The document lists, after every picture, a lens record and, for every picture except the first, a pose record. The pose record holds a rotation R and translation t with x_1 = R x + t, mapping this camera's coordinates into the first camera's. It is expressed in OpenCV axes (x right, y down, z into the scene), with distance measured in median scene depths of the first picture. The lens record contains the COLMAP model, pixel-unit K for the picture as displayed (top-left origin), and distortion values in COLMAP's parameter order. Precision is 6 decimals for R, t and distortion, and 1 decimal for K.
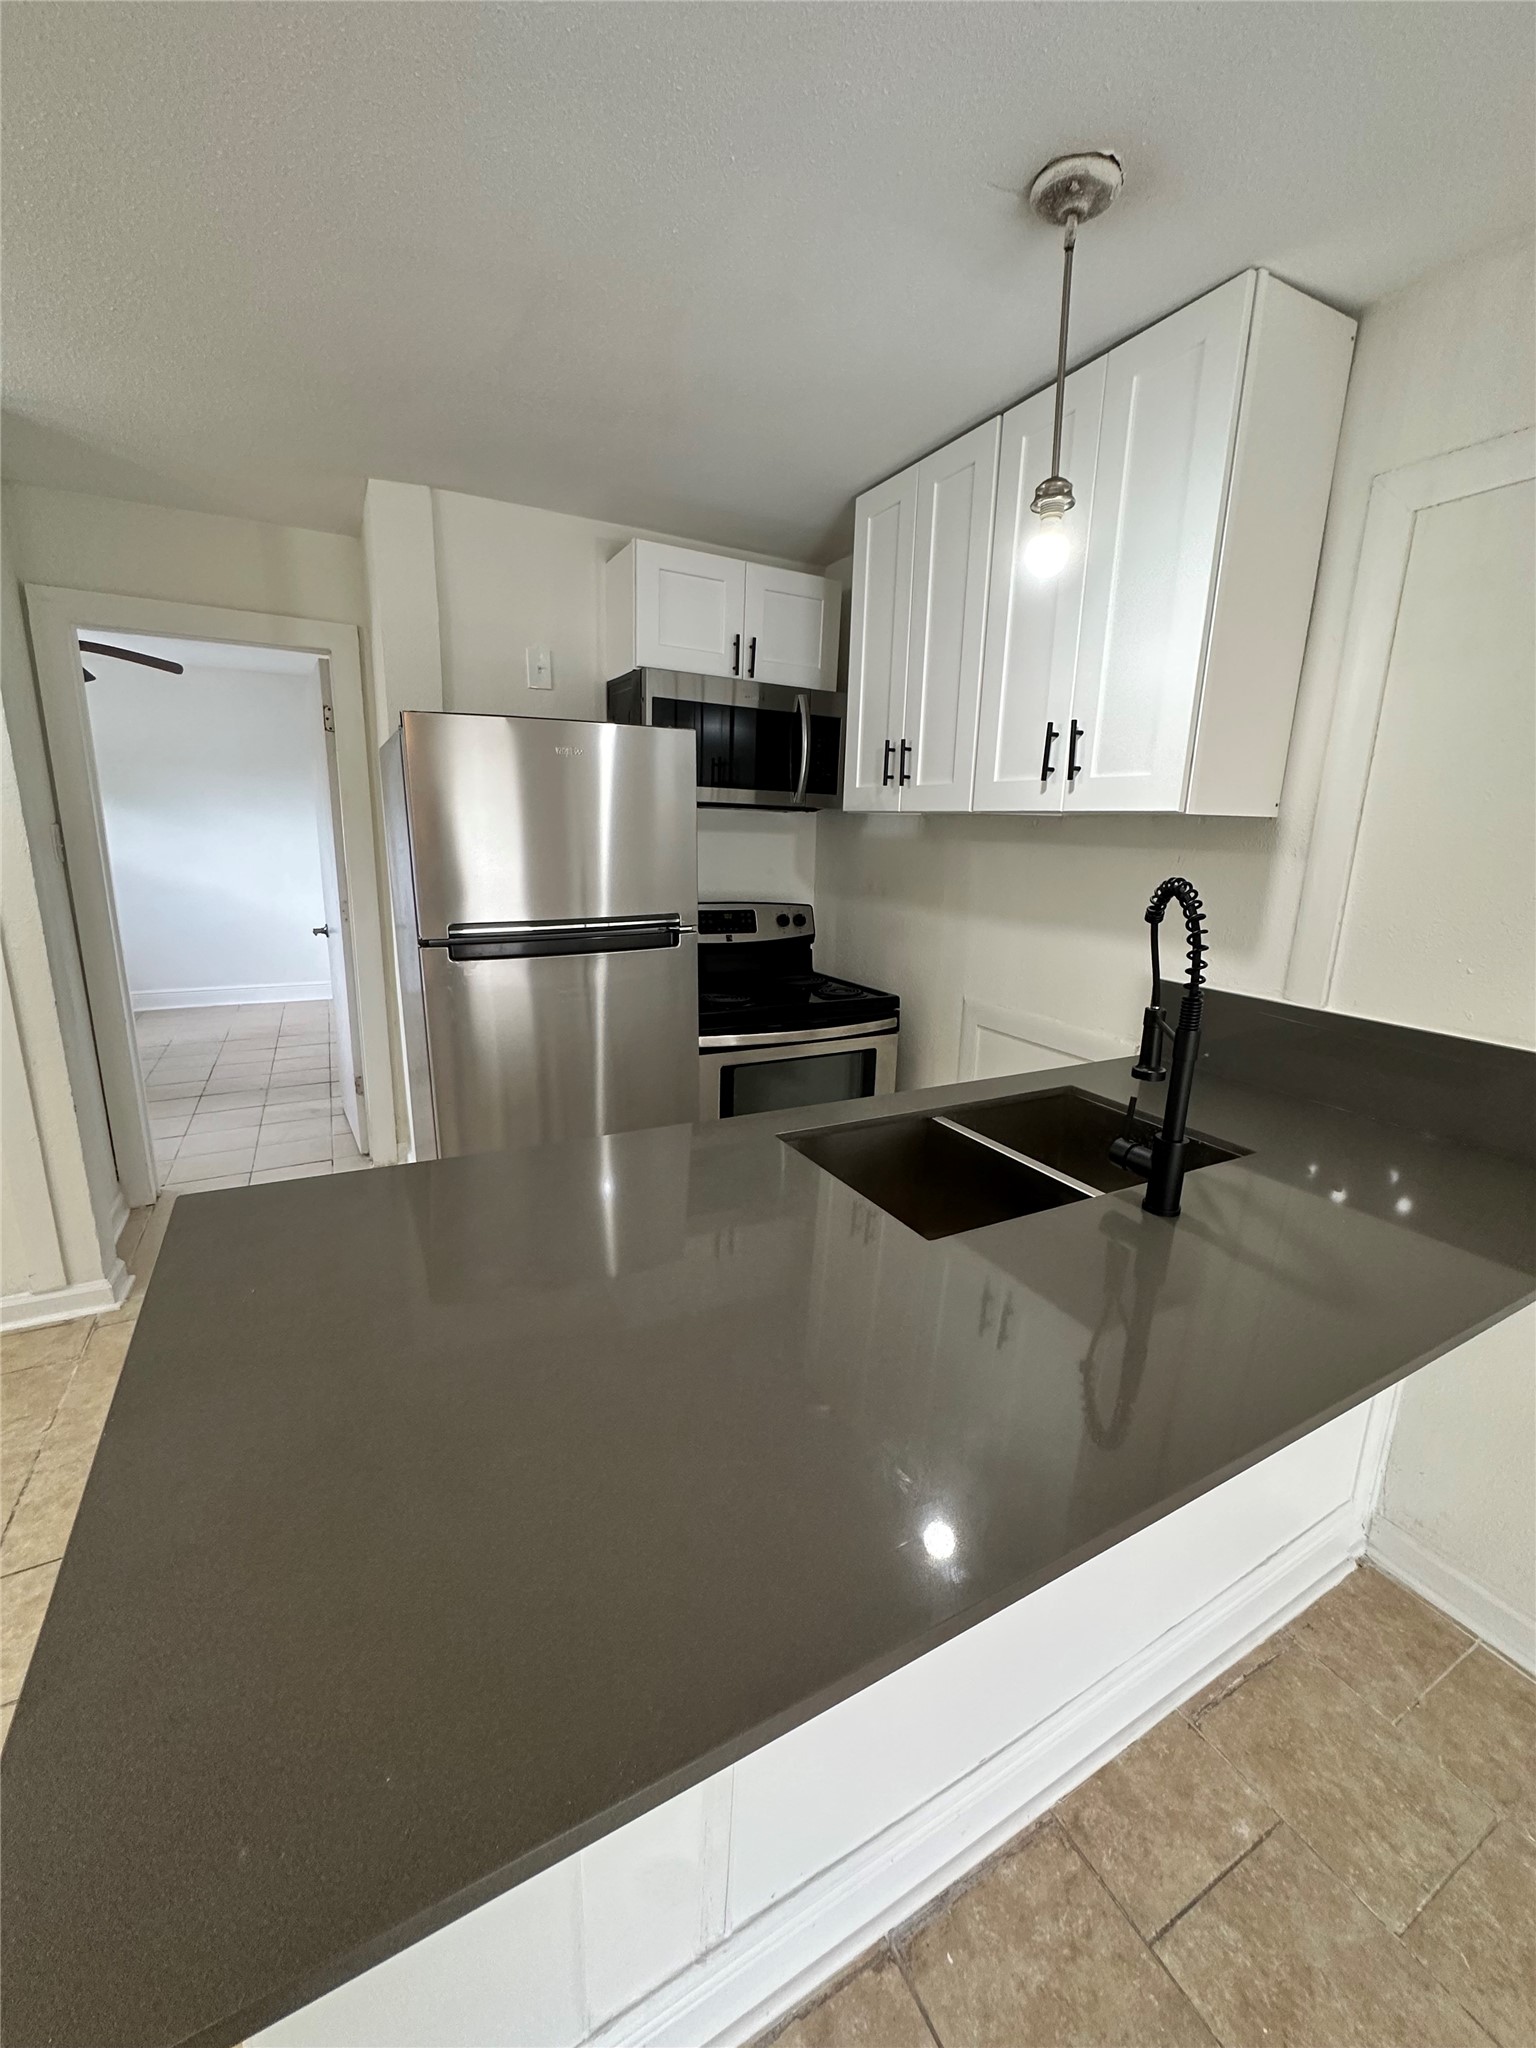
lens RADIAL K [[805.8, 0, 774.1], [0, 805.8, 1026.5], [0, 0, 1]] dist [-0.002422, 0.000012]
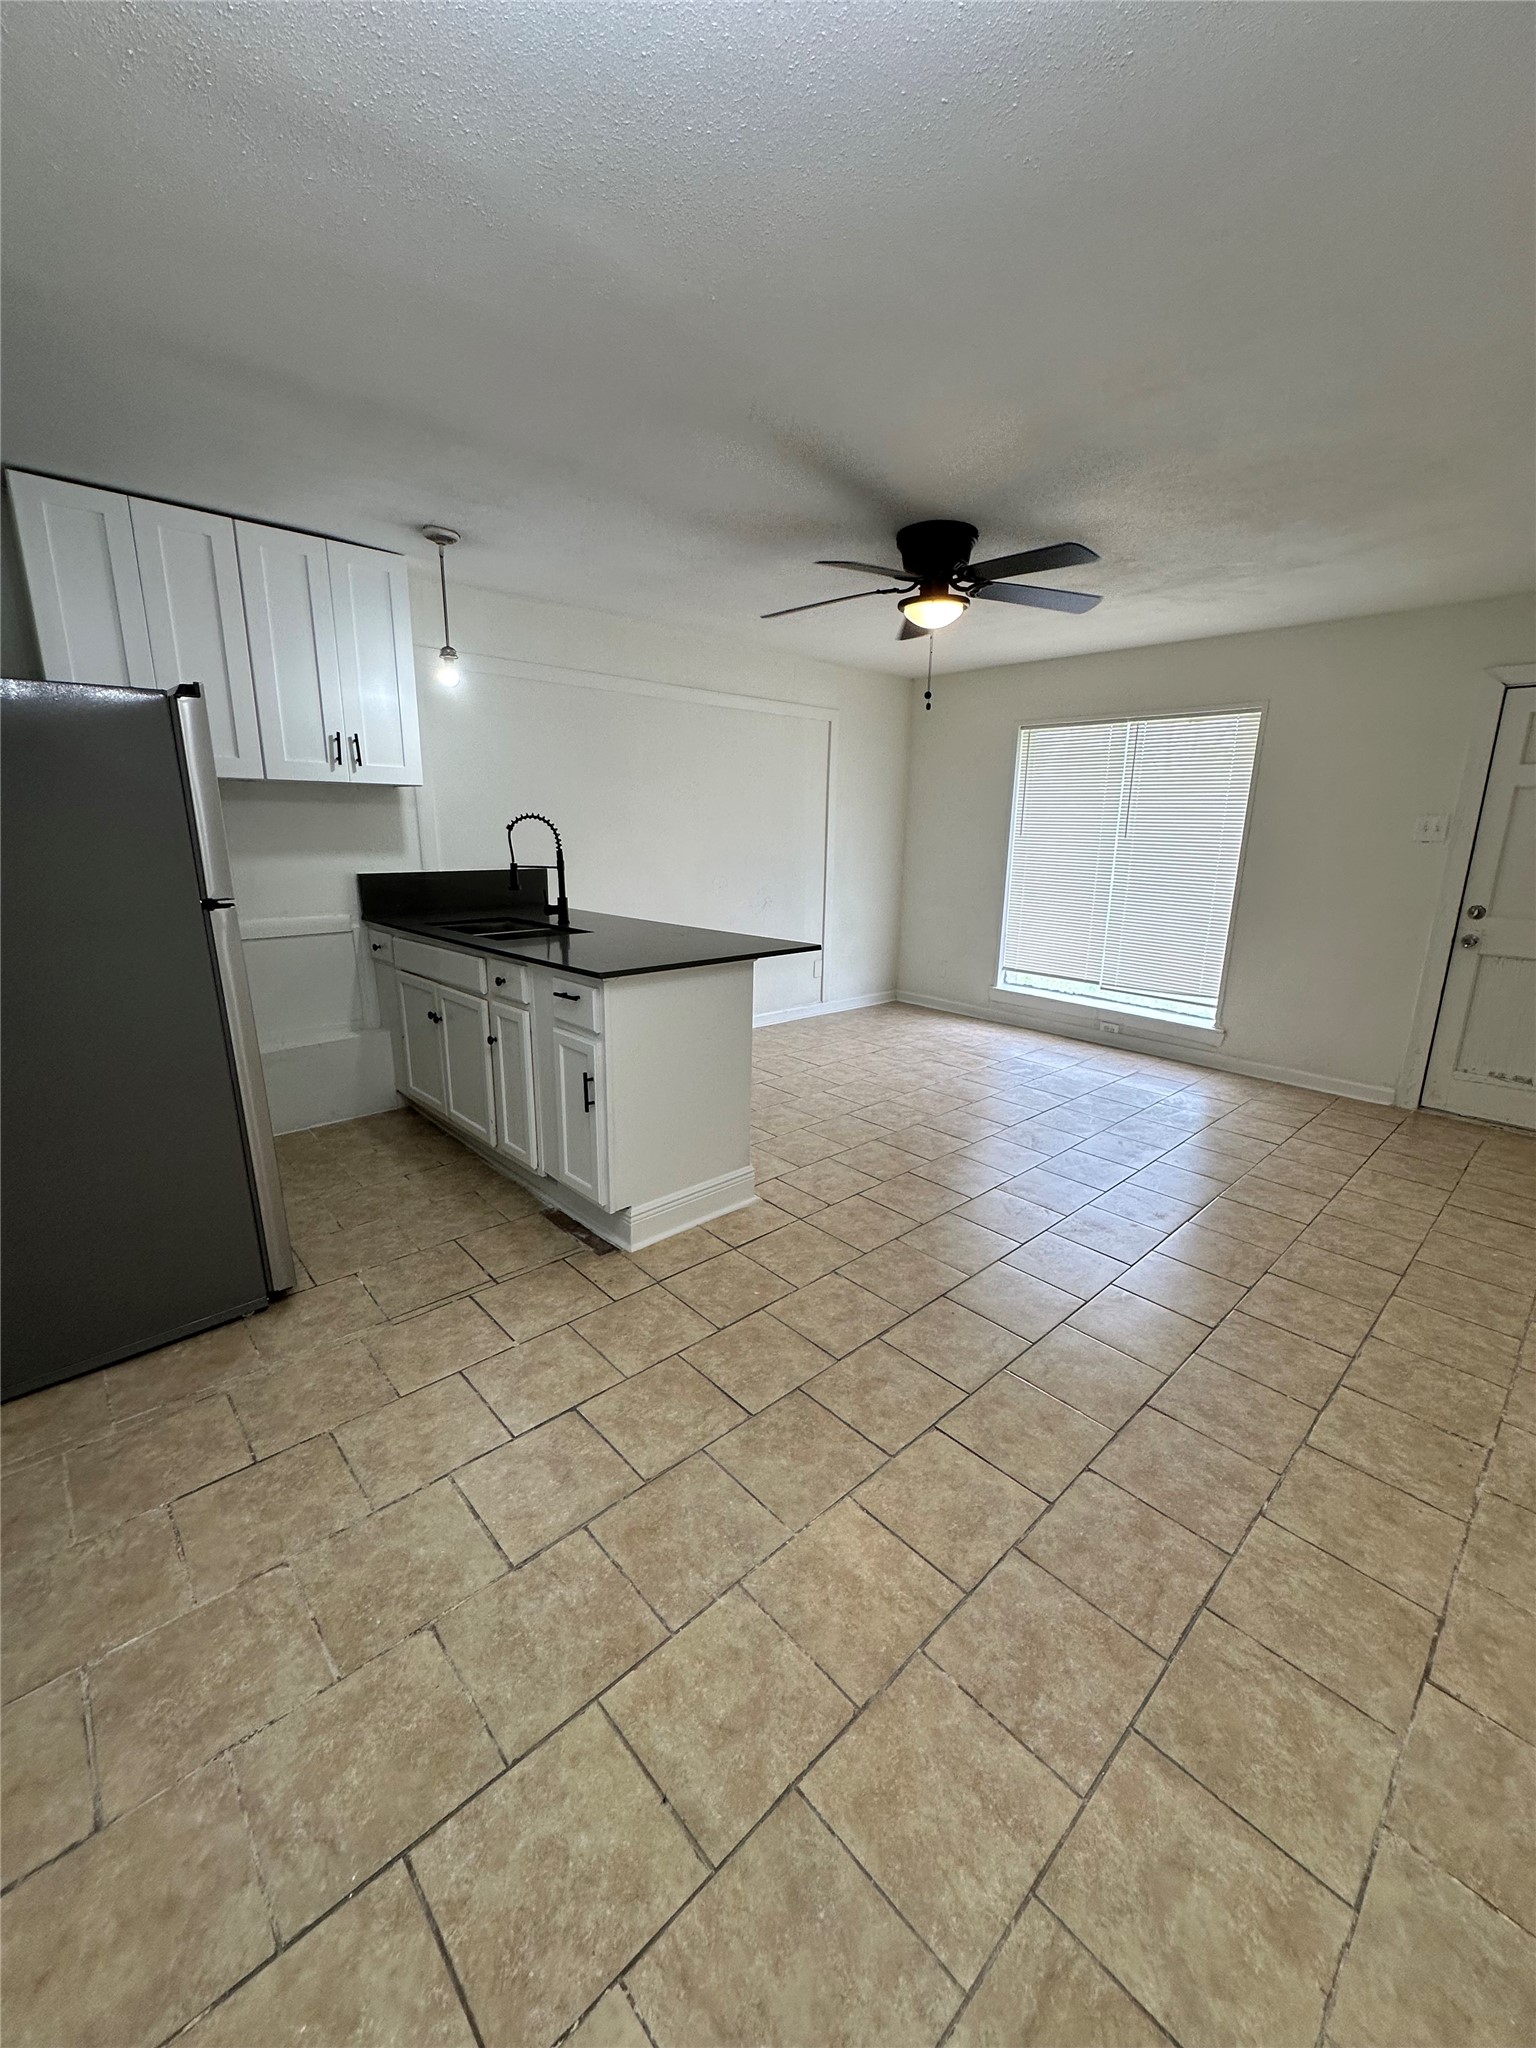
lens RADIAL K [[819.5, 0, 769.3], [0, 819.5, 1013.1], [0, 0, 1]] dist [-0.003191, 0.001136]
pose [[-0.247461, -0.256108, 0.934436, -1.365003], [0.208467, 0.927771, 0.309488, -0.124645], [-0.946205, 0.271385, -0.176197, 0.448748]]
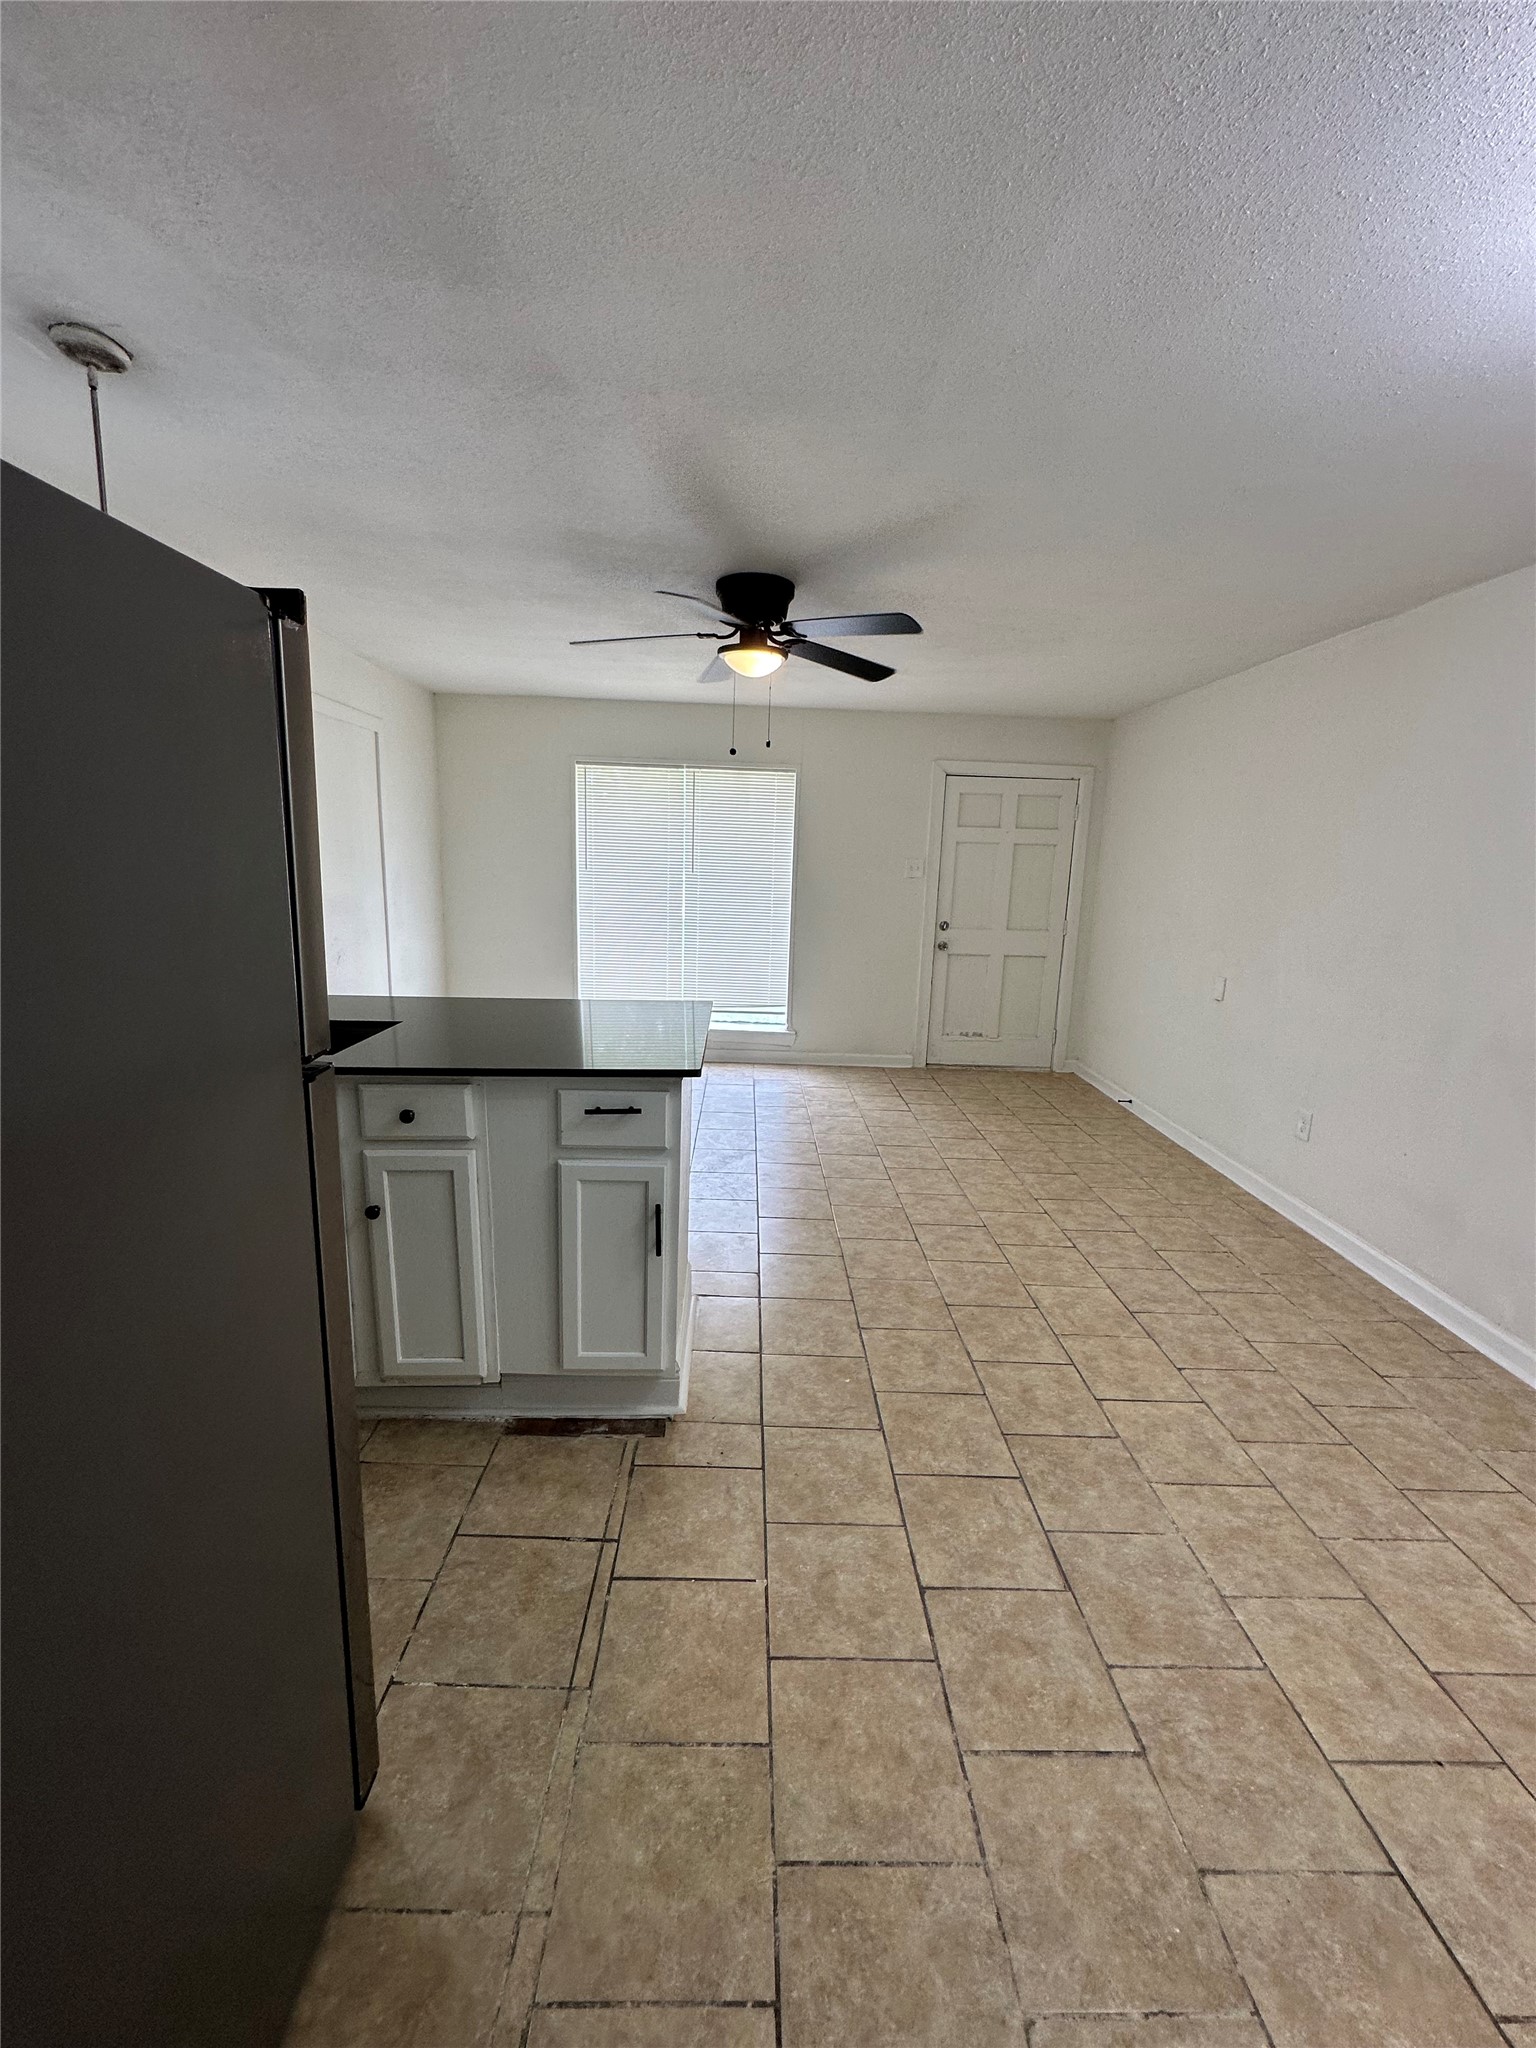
lens RADIAL K [[819.5, 0, 769.3], [0, 819.5, 1013.1], [0, 0, 1]] dist [-0.003191, 0.001136]
pose [[-0.888154, -0.144742, 0.436156, -0.746471], [0.047540, 0.915071, 0.400482, -0.264168], [-0.457080, 0.376424, -0.805843, 1.041576]]
